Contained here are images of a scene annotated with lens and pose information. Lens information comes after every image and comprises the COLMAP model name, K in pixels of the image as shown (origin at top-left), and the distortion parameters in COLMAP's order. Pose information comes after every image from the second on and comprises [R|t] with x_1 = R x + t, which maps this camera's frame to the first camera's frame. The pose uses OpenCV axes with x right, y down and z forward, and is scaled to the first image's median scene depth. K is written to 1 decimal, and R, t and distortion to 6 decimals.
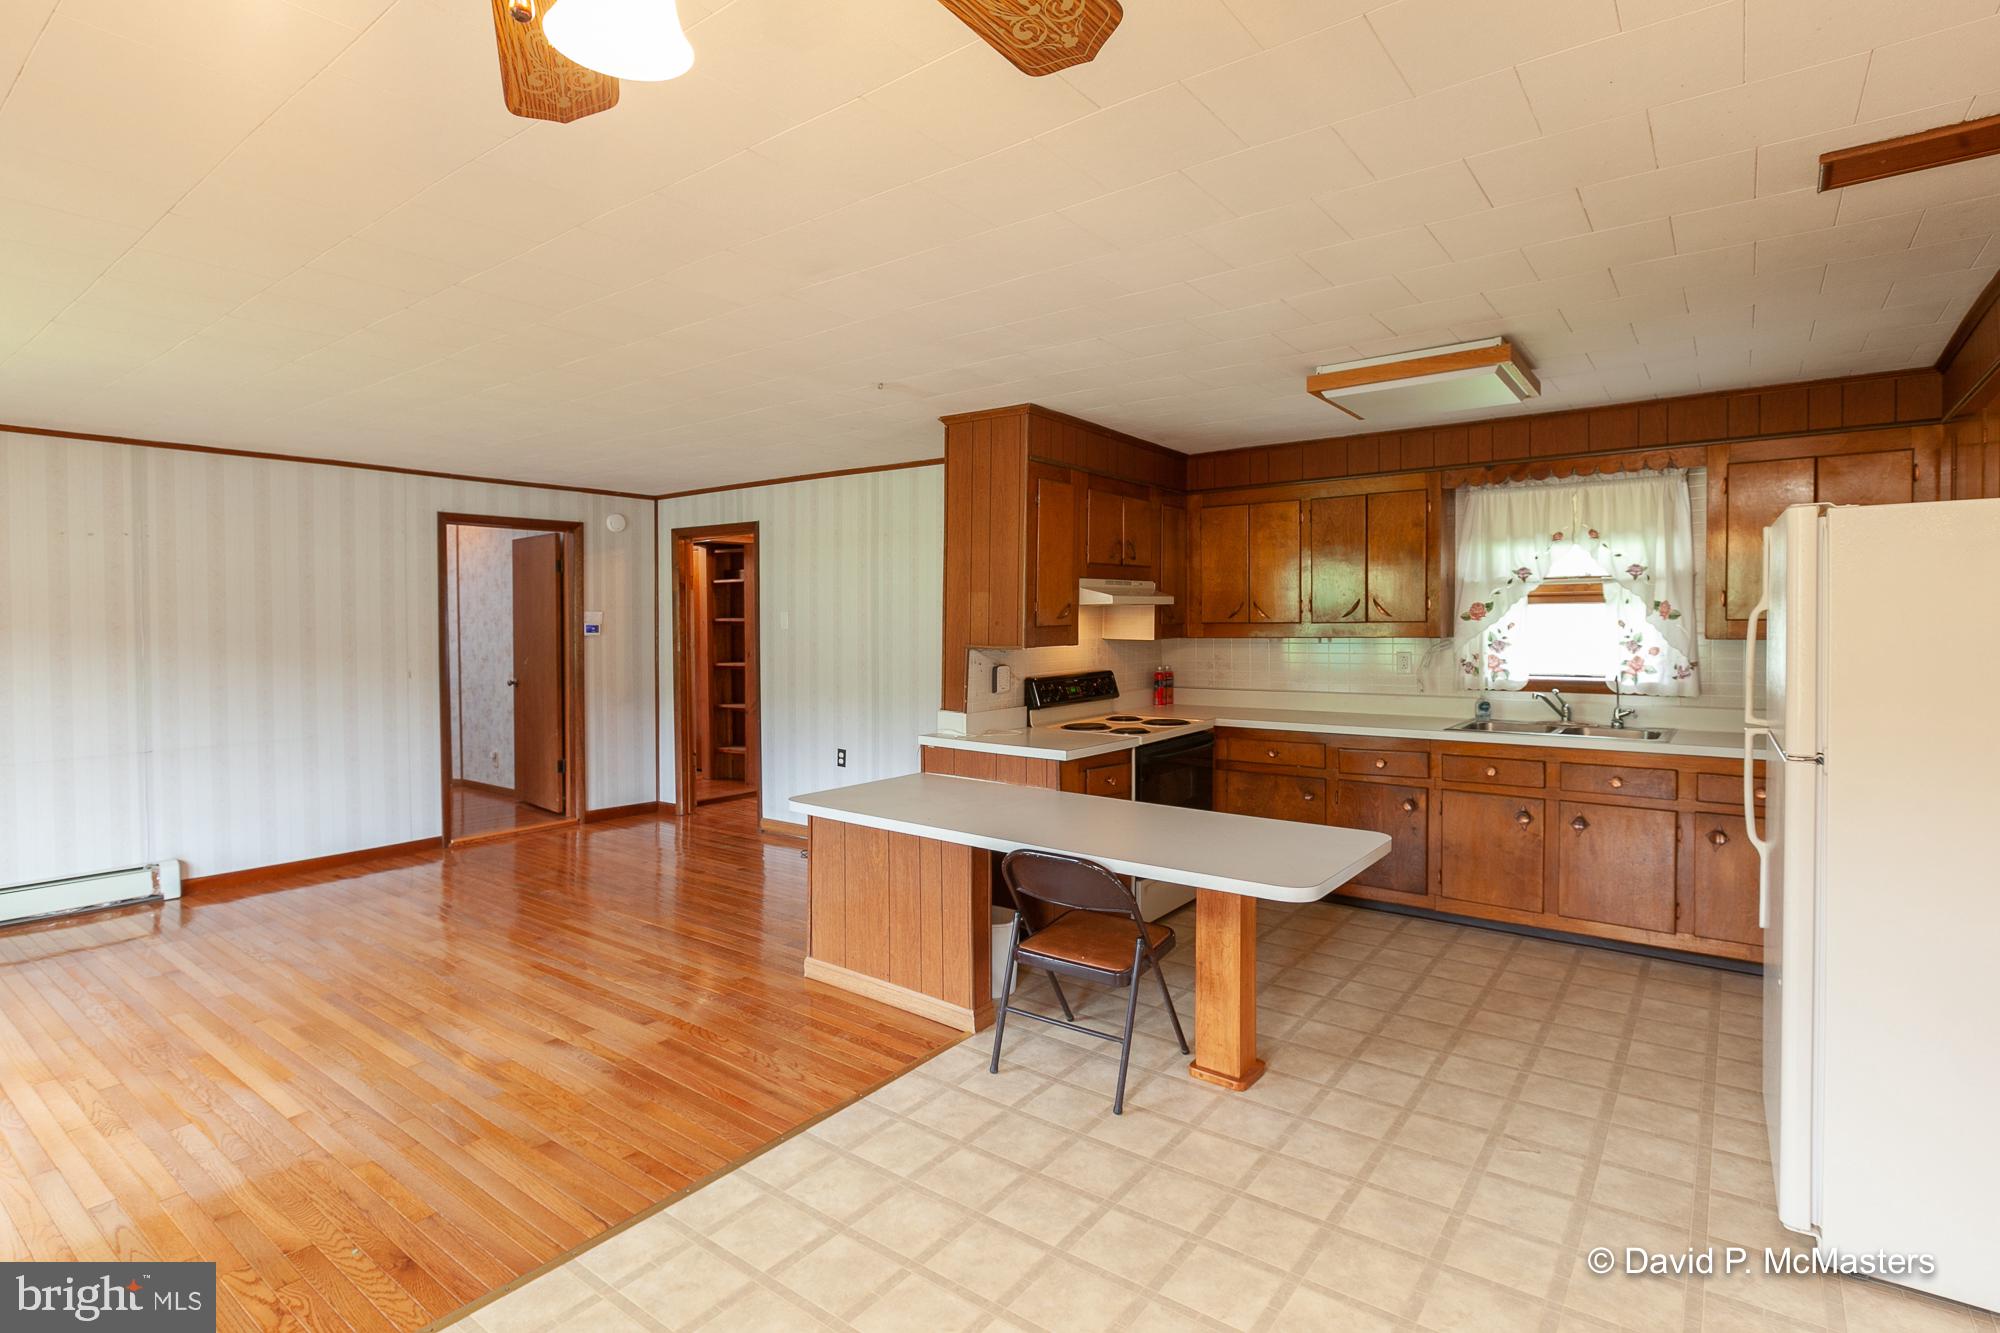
lens RADIAL K [[964.2, 0, 995.5], [0, 964.2, 646.9], [0, 0, 1]] dist [0.002851, -0.002768]
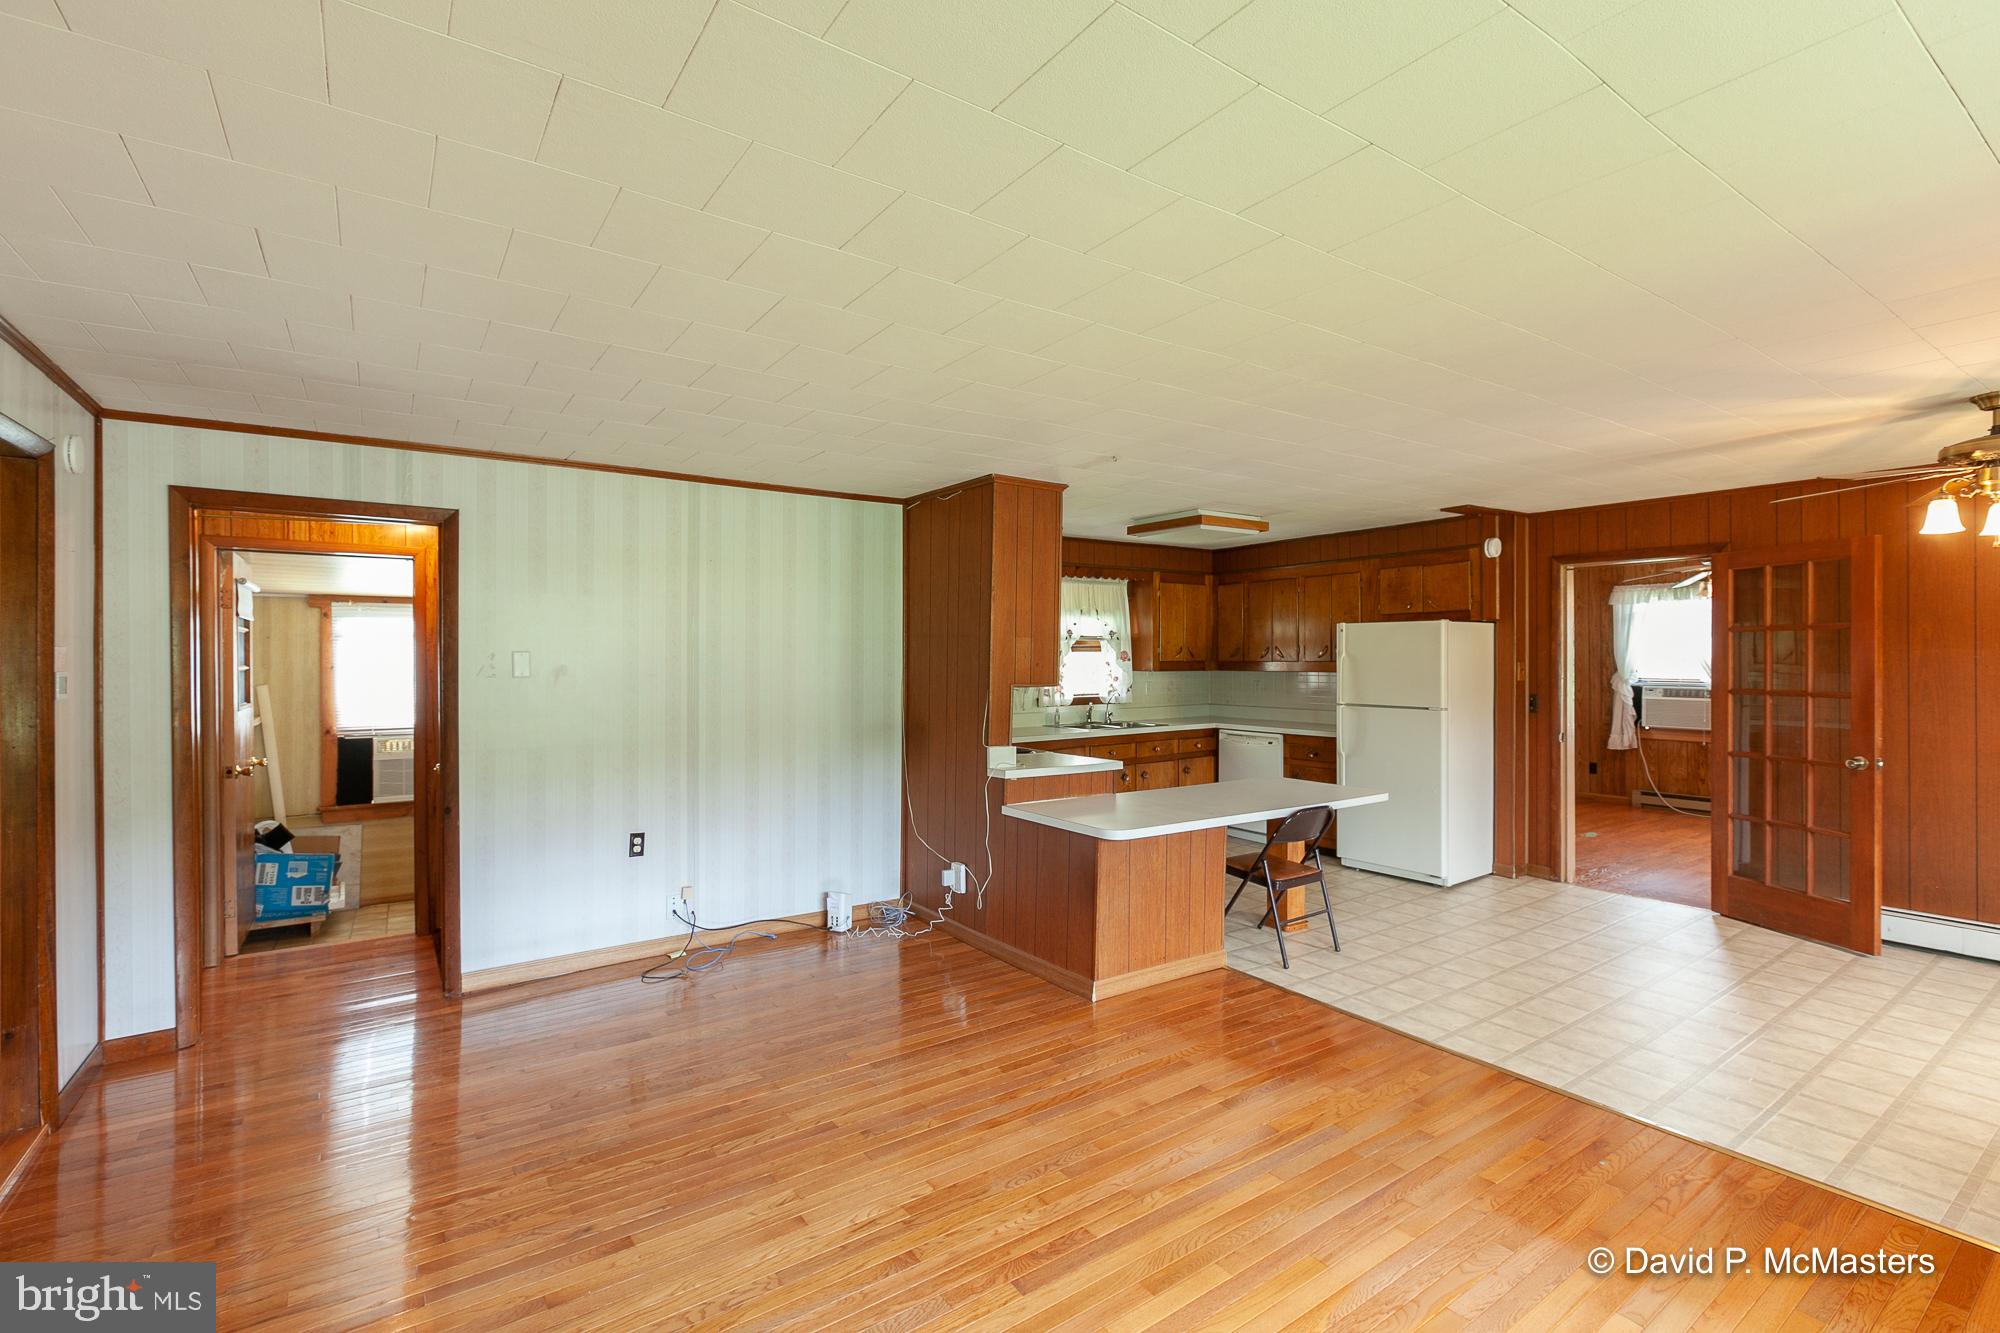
lens RADIAL K [[909.4, 0, 1001.7], [0, 909.4, 658.6], [0, 0, 1]] dist [0.004722, -0.000791]
pose [[0.304123, 0.002844, 0.952629, -0.966963], [0.029308, 0.999494, -0.012340, -0.017660], [-0.952182, 0.031672, 0.303885, 0.647613]]
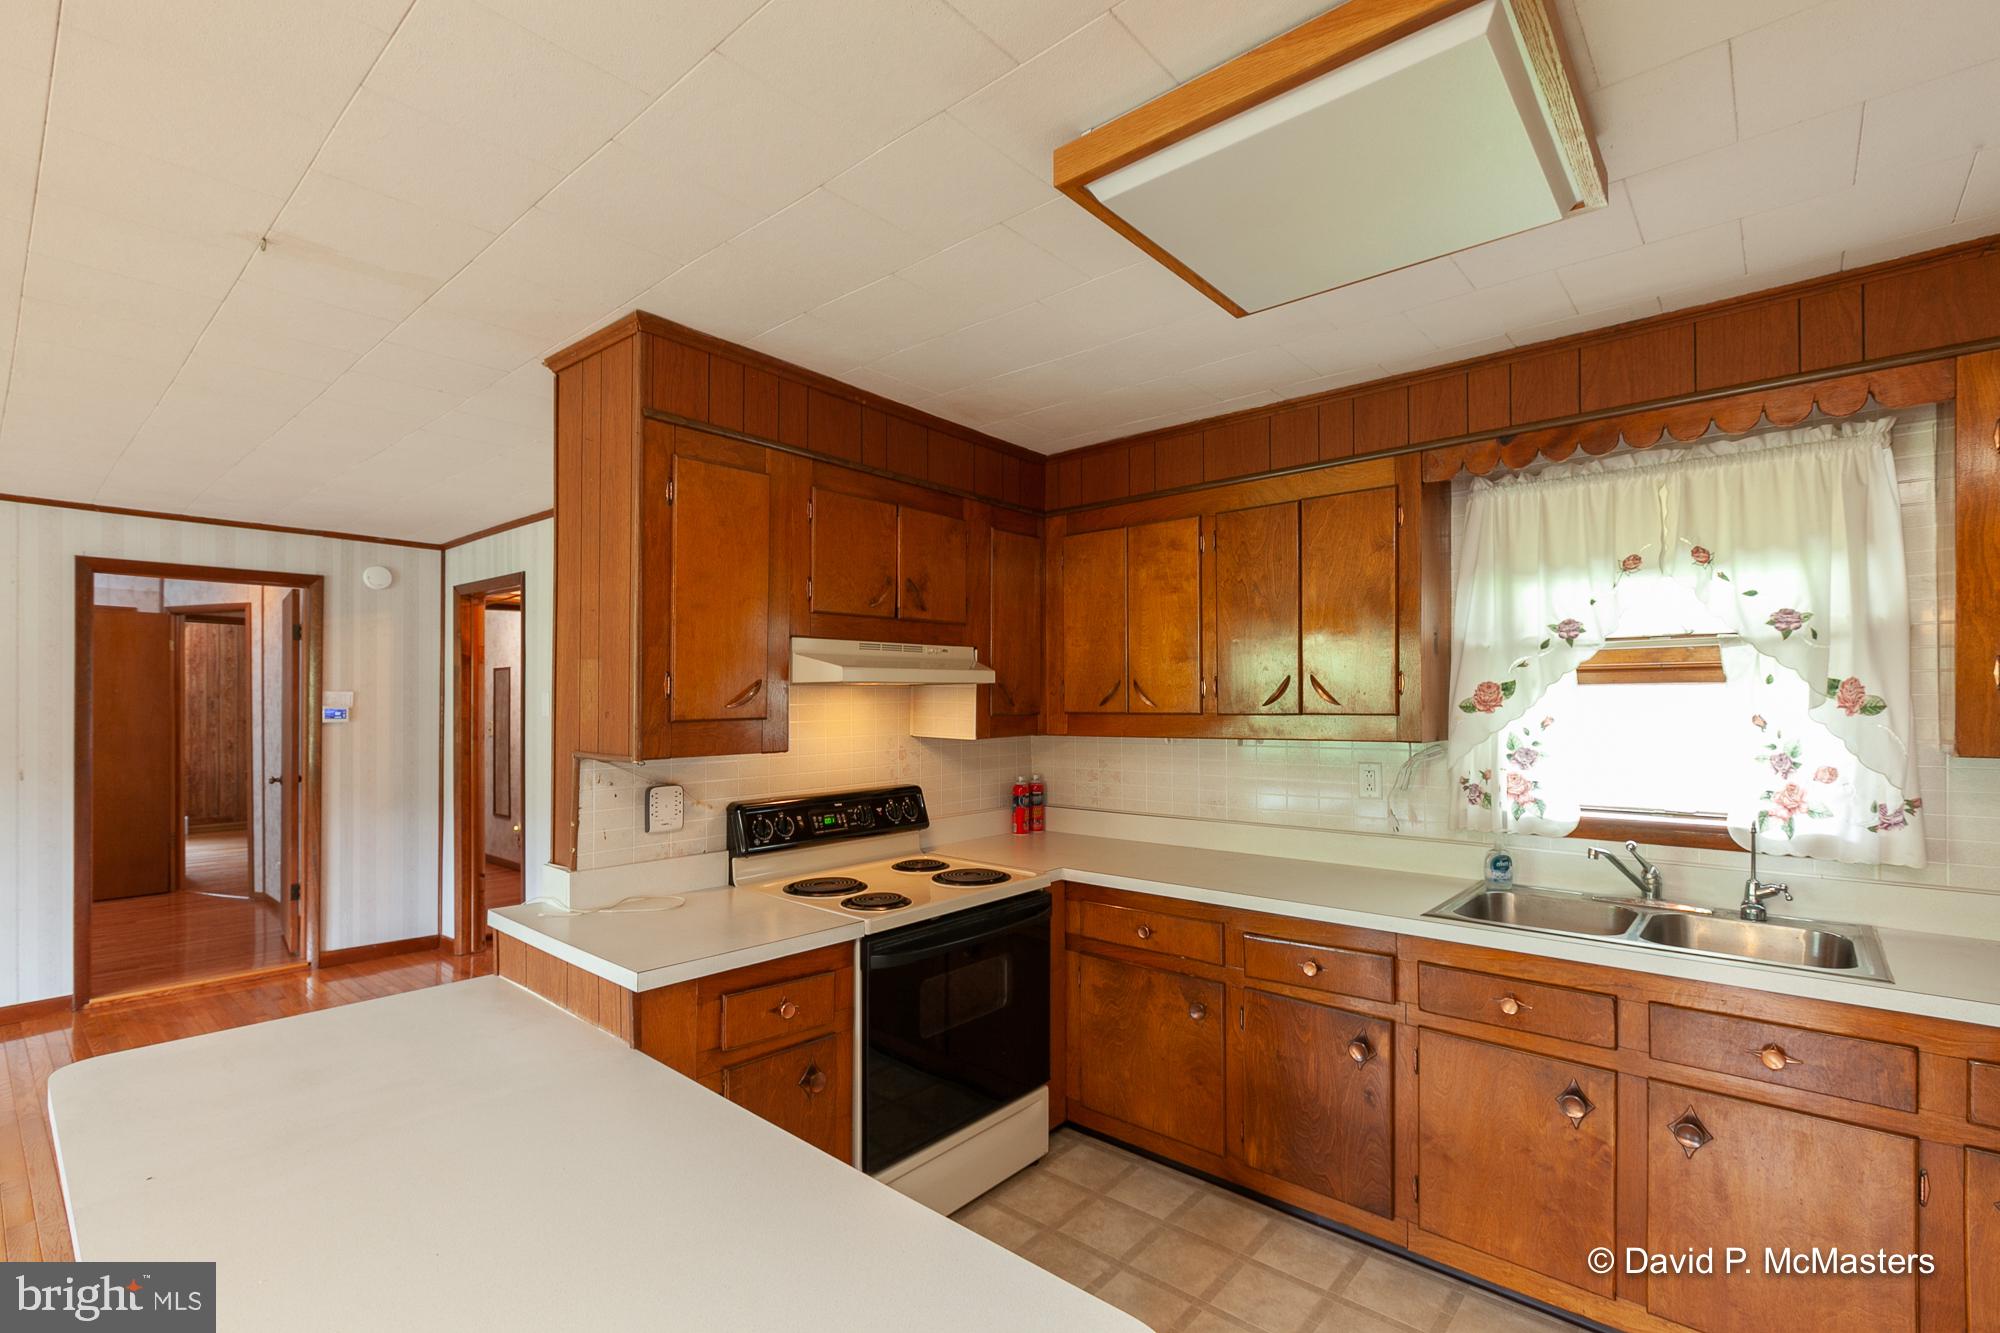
lens RADIAL K [[909.4, 0, 1025.9], [0, 909.4, 702.7], [0, 0, 1]] dist [0.004722, -0.000791]
pose [[0.999002, 0.003773, -0.044515, 0.254779], [-0.004853, 0.999696, -0.024168, -0.019421], [0.044410, 0.024360, 0.998716, 0.457615]]
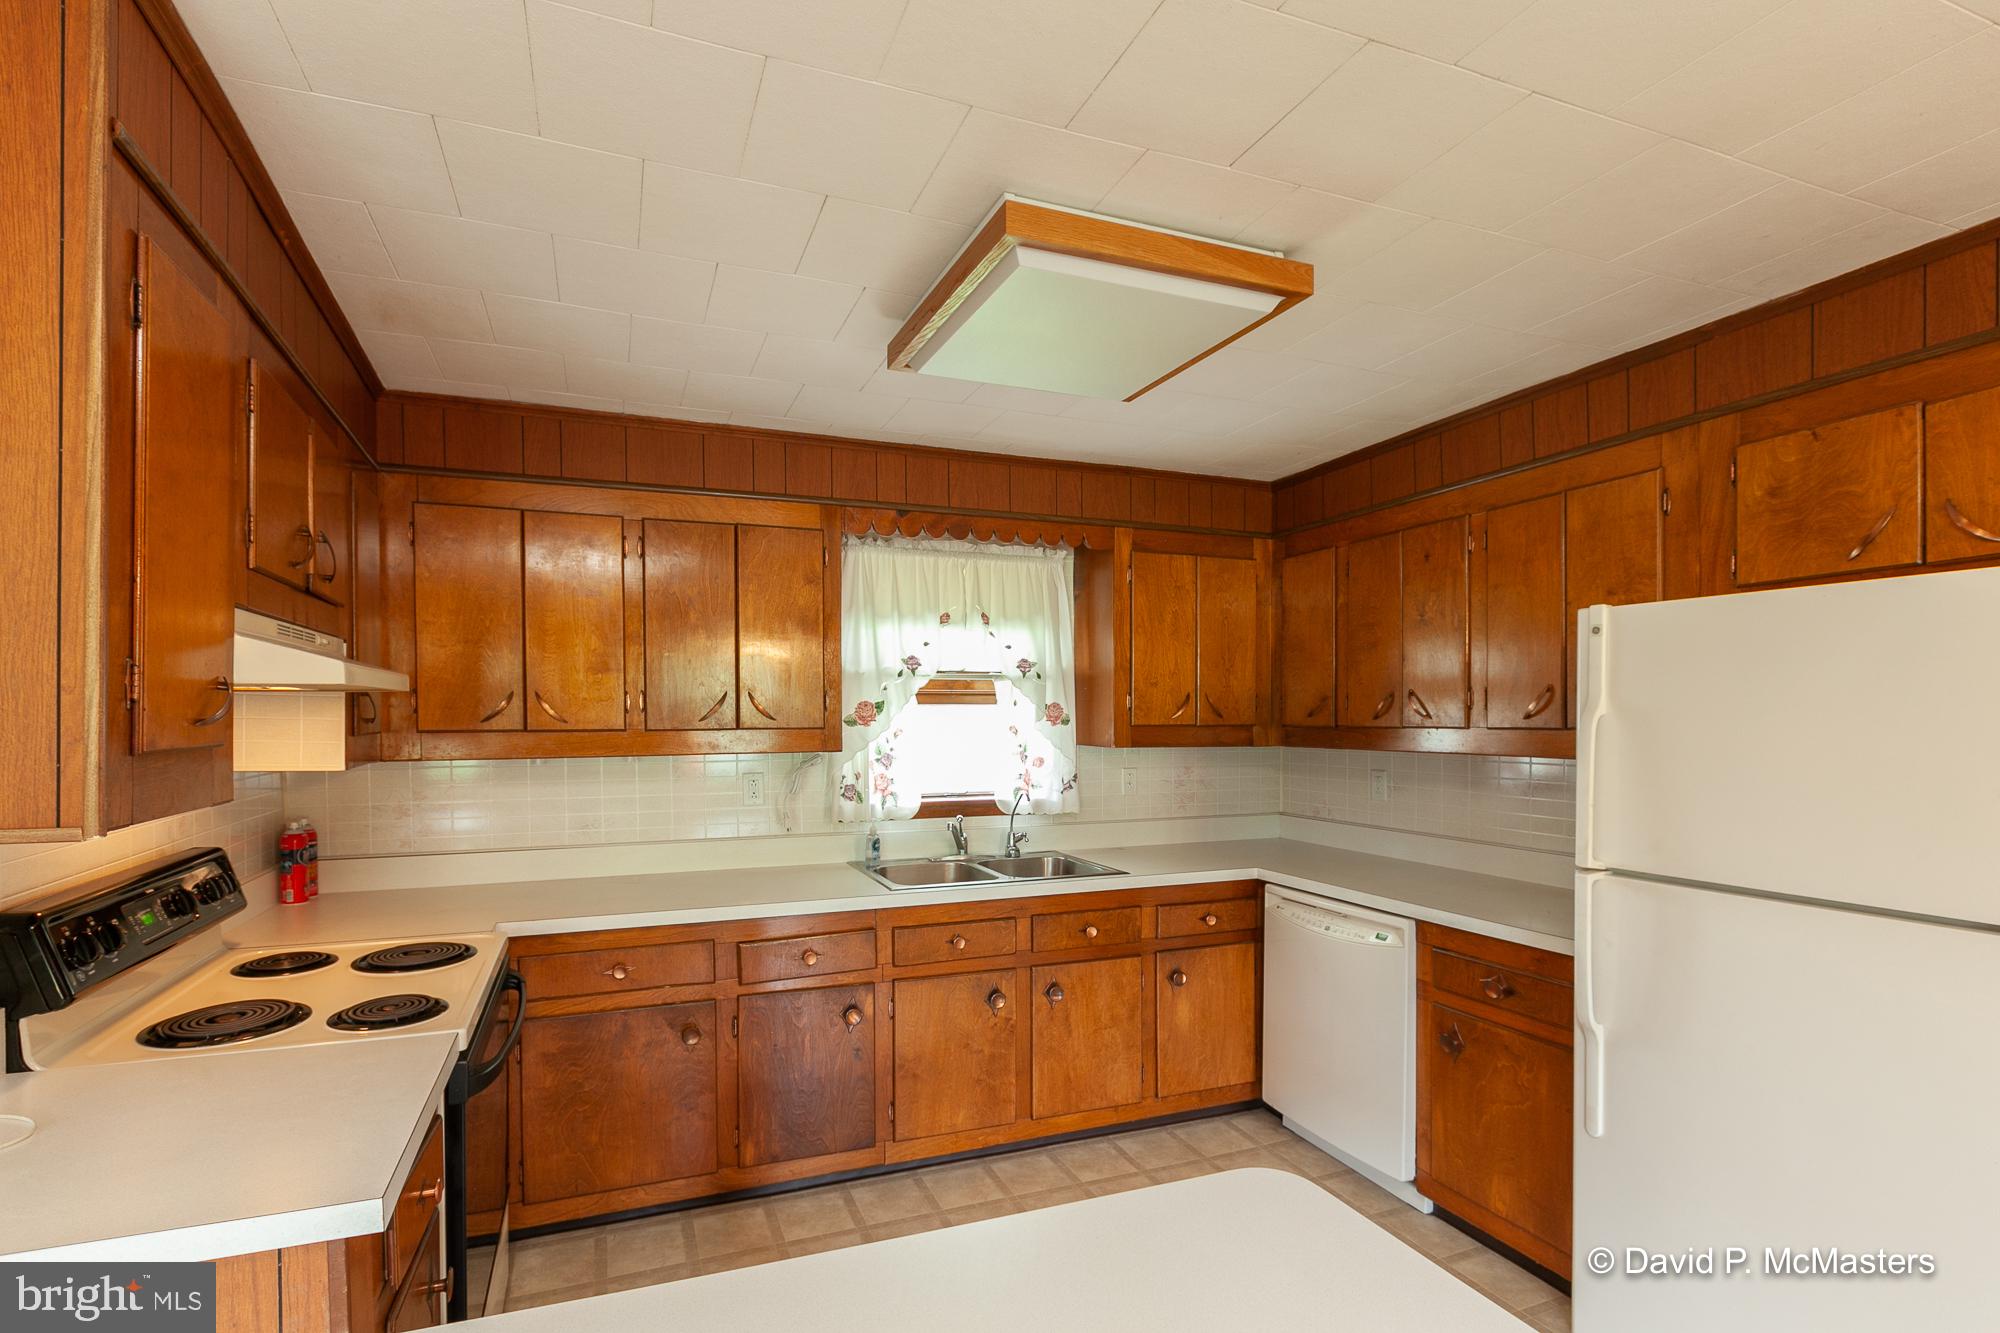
lens RADIAL K [[909.4, 0, 934.6], [0, 909.4, 731.1], [0, 0, 1]] dist [0.004722, -0.000791]
pose [[0.546586, -0.006505, 0.837378, -0.040180], [0.021721, 0.999744, -0.006412, -0.018615], [-0.837121, 0.021694, 0.546587, 0.602936]]
